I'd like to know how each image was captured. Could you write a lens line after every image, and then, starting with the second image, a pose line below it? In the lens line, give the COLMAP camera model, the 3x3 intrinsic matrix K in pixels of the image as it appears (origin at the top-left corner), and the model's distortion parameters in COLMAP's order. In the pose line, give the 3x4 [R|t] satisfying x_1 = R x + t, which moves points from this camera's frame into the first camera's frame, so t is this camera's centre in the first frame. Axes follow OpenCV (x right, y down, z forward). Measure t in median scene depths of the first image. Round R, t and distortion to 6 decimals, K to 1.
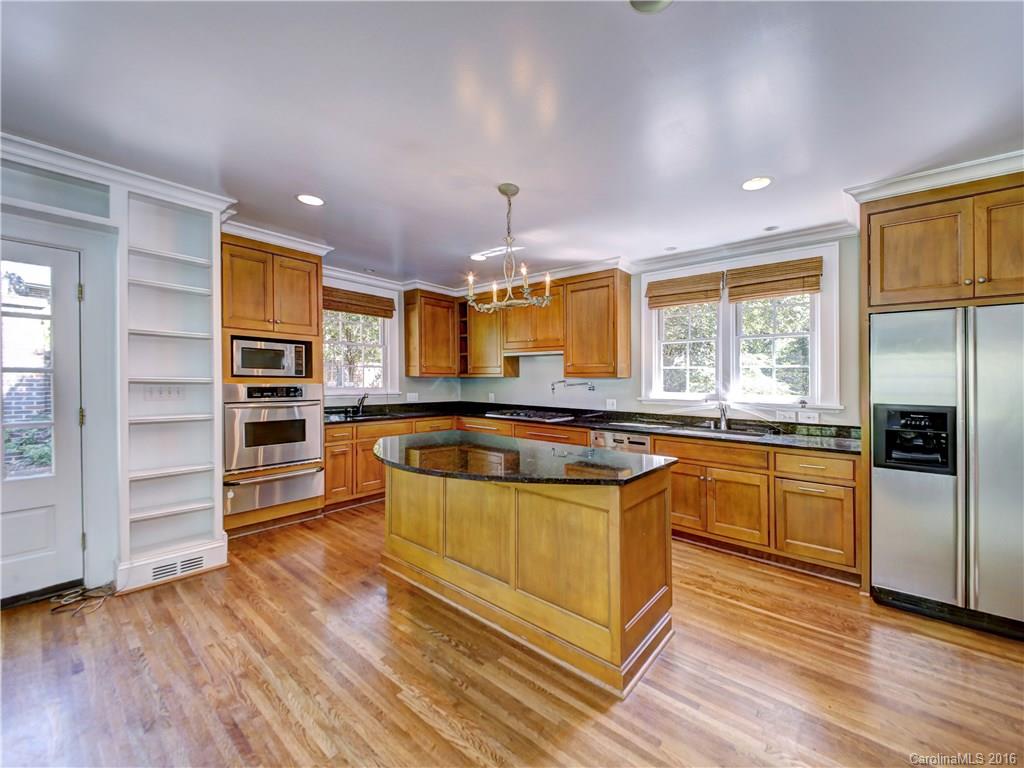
lens RADIAL K [[404.3, 0, 538.8], [0, 404.3, 381.1], [0, 0, 1]] dist [0.064599, 0.000049]
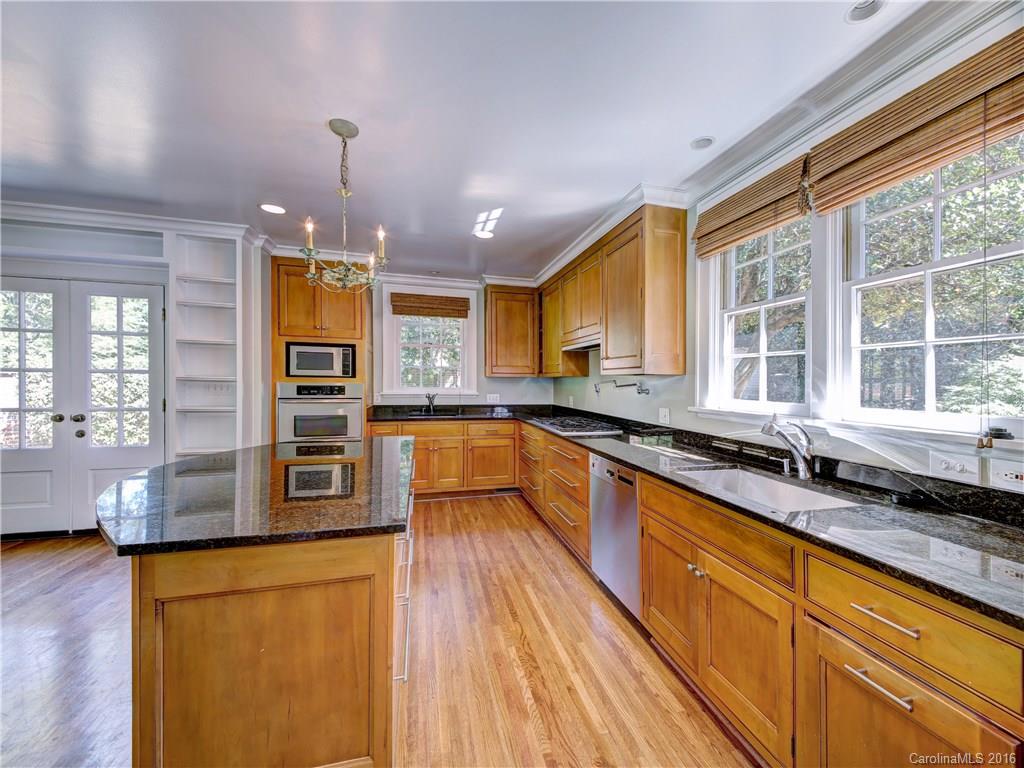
lens RADIAL K [[404.3, 0, 538.8], [0, 404.3, 381.1], [0, 0, 1]] dist [0.064599, 0.000049]
pose [[0.816518, -0.001828, -0.577317, 0.475046], [-0.002848, 0.999970, -0.007194, 0.007728], [0.577313, 0.007519, 0.816489, 0.409058]]
